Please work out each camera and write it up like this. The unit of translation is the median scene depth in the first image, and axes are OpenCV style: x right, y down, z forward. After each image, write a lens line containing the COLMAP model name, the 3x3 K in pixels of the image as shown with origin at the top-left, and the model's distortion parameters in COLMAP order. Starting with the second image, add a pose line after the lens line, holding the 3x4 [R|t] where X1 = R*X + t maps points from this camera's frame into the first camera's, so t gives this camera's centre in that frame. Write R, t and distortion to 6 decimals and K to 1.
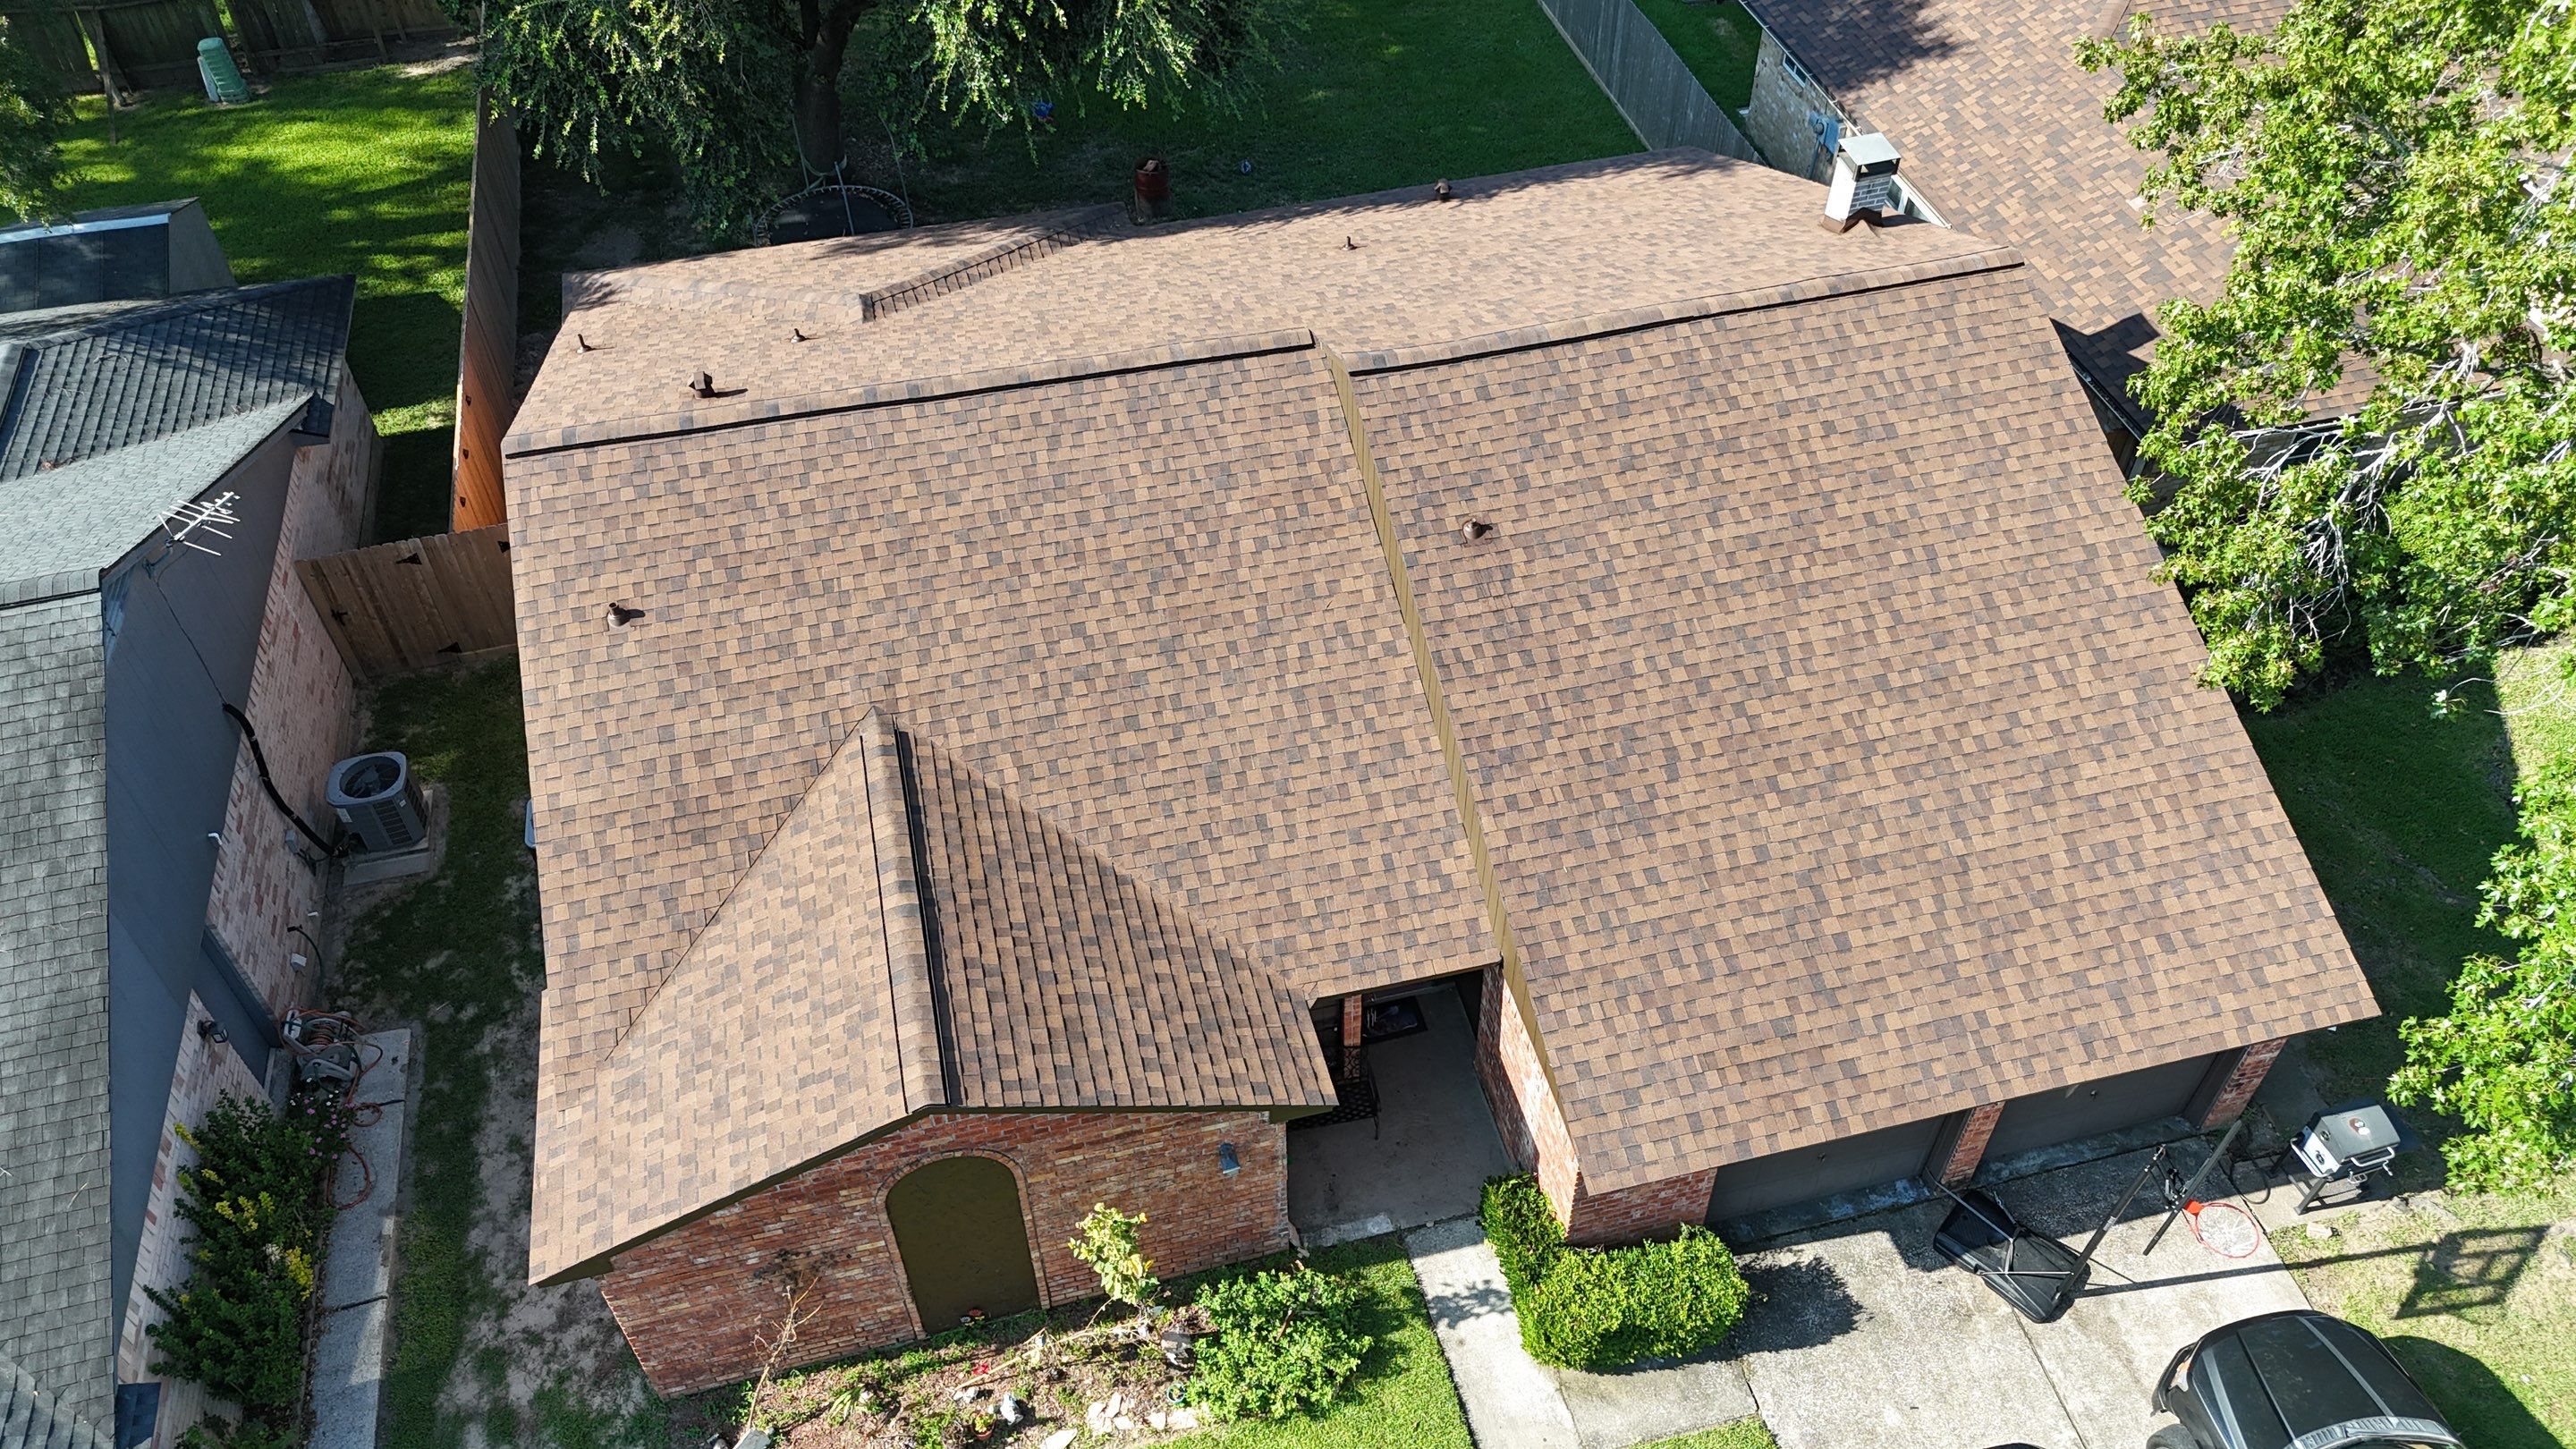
lens RADIAL K [[1882.3, 0, 1292.2], [0, 1882.3, 711.5], [0, 0, 1]] dist [0.188125, -0.508976]
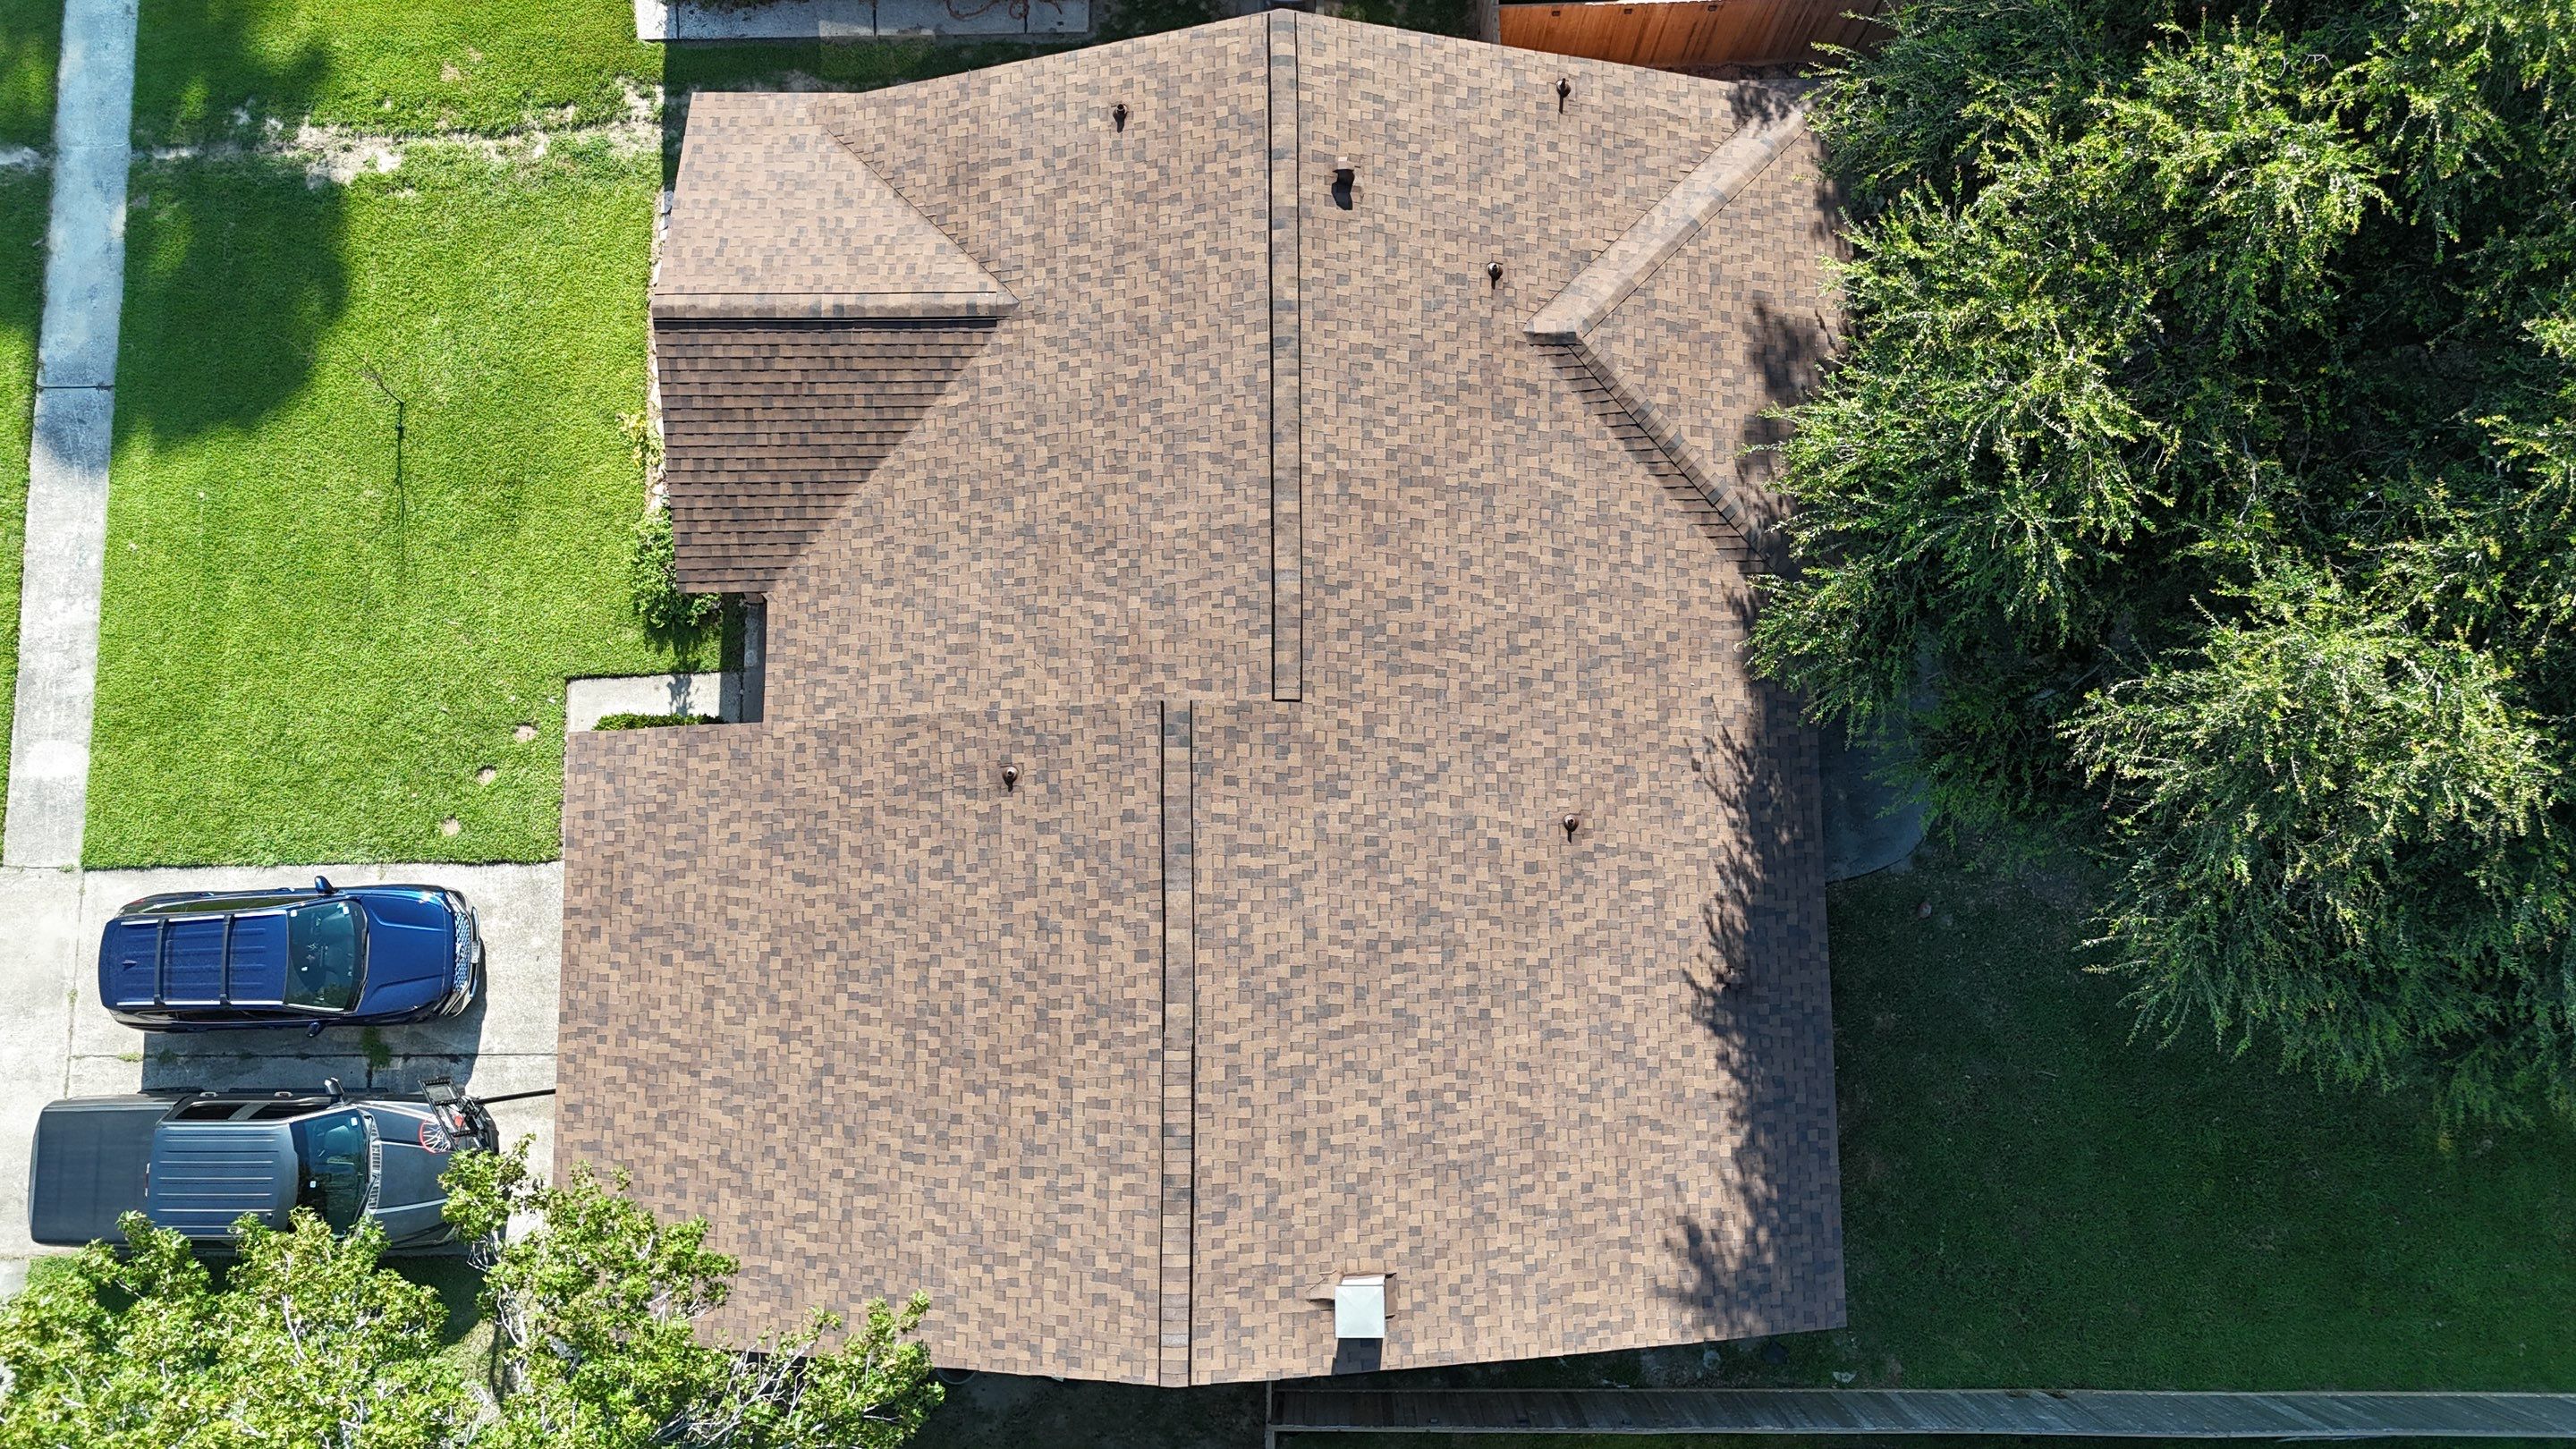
lens RADIAL K [[1882.3, 0, 1292.2], [0, 1882.3, 711.5], [0, 0, 1]] dist [0.188125, -0.508976]
pose [[-0.235643, 0.966223, -0.104333, 0.142362], [-0.679878, -0.087187, 0.728123, -1.101923], [0.694433, 0.242511, 0.677459, 0.312421]]
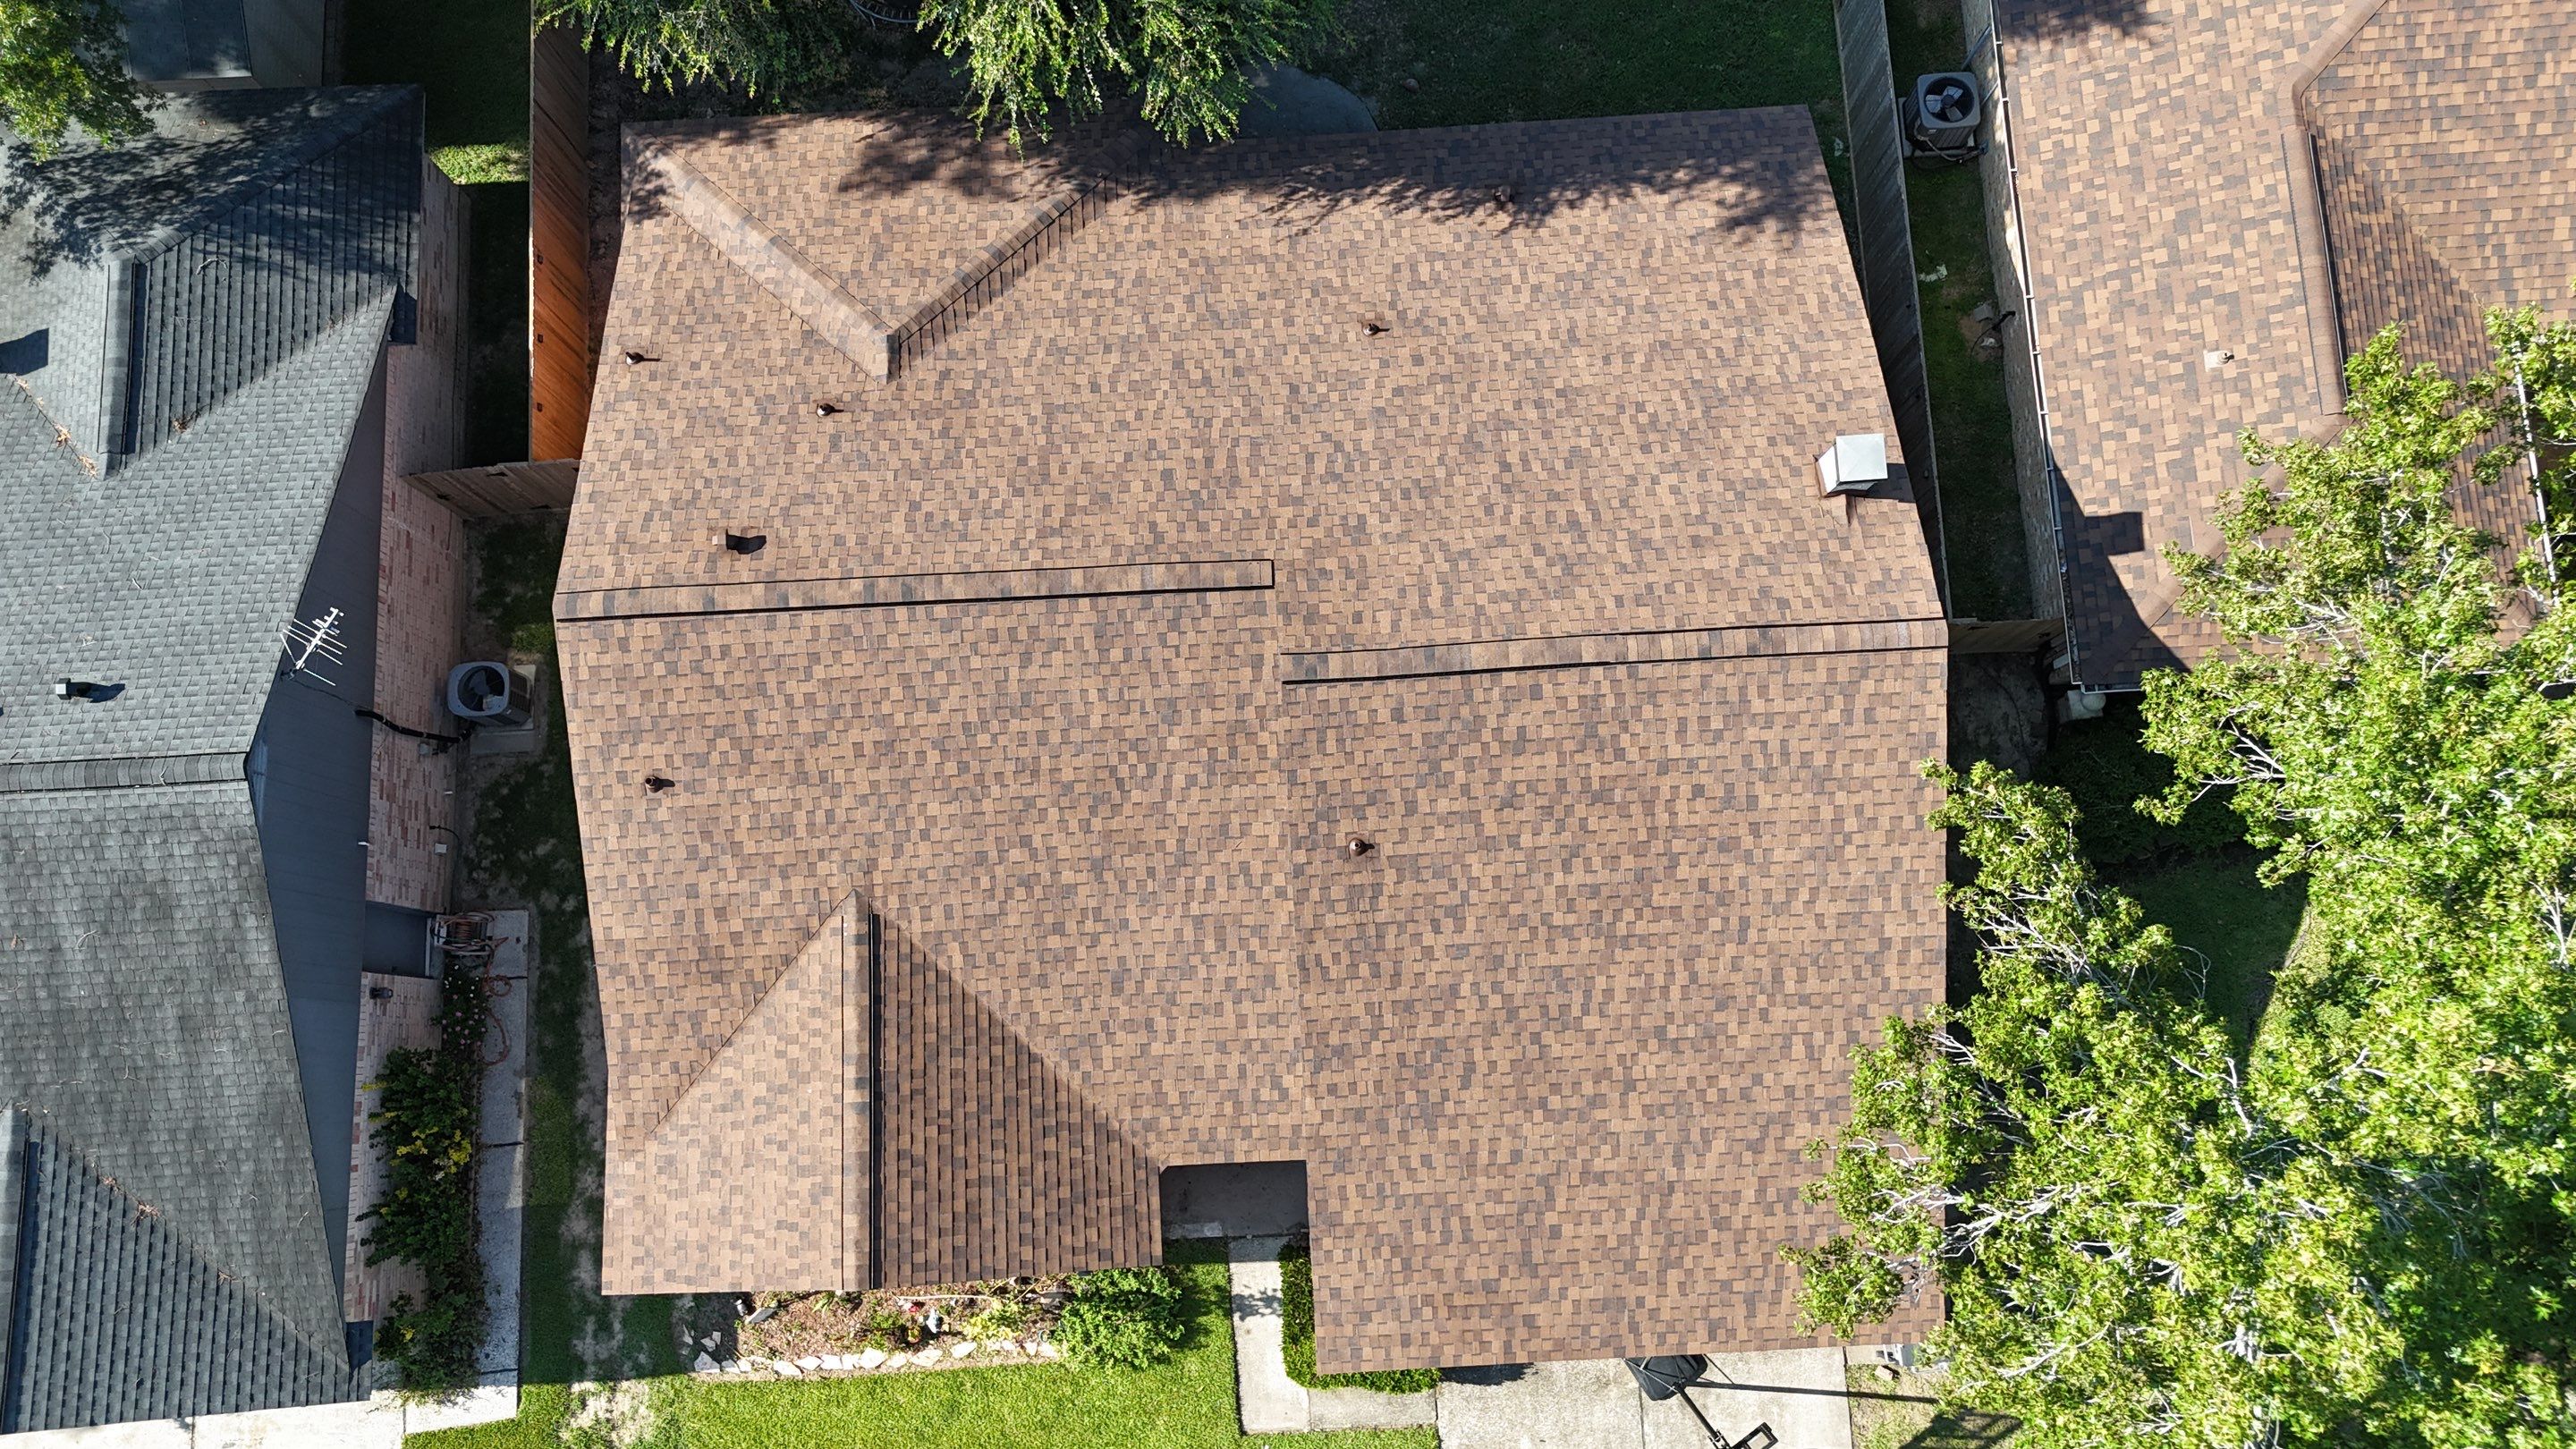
lens RADIAL K [[1882.3, 0, 1292.2], [0, 1882.3, 711.5], [0, 0, 1]] dist [0.188125, -0.508976]
pose [[0.981061, 0.188857, -0.043044, 0.092060], [-0.132654, 0.817001, 0.561170, -0.832067], [0.141148, -0.544832, 0.826581, 0.074553]]
